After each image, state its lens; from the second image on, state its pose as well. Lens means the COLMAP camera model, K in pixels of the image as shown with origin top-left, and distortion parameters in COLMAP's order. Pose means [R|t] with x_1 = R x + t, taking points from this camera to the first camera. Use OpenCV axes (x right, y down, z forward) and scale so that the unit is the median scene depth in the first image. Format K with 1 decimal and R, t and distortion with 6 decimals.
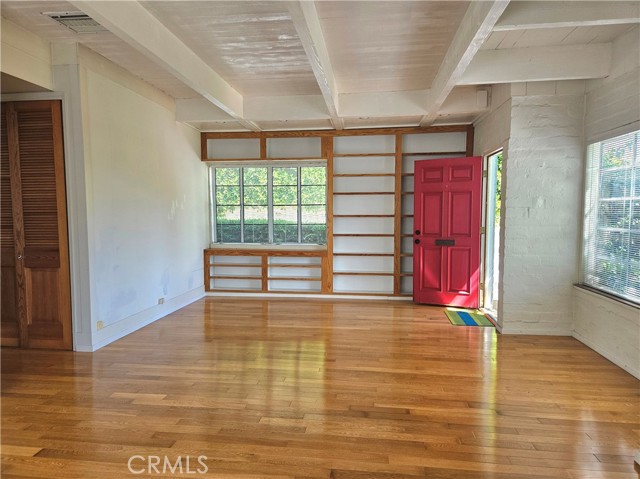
lens RADIAL K [[436.9, 0, 318.0], [0, 436.9, 242.5], [0, 0, 1]] dist [0.060121, -0.034034]
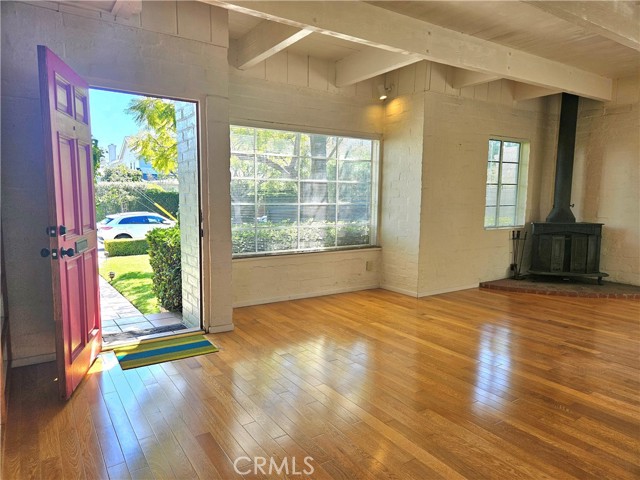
lens RADIAL K [[422.7, 0, 319.2], [0, 422.7, 250.3], [0, 0, 1]] dist [0.047015, -0.000776]
pose [[-0.648657, -0.103461, 0.754016, -0.218426], [0.047599, 0.983263, 0.175864, -0.061036], [-0.759591, 0.149966, -0.632876, 0.999862]]
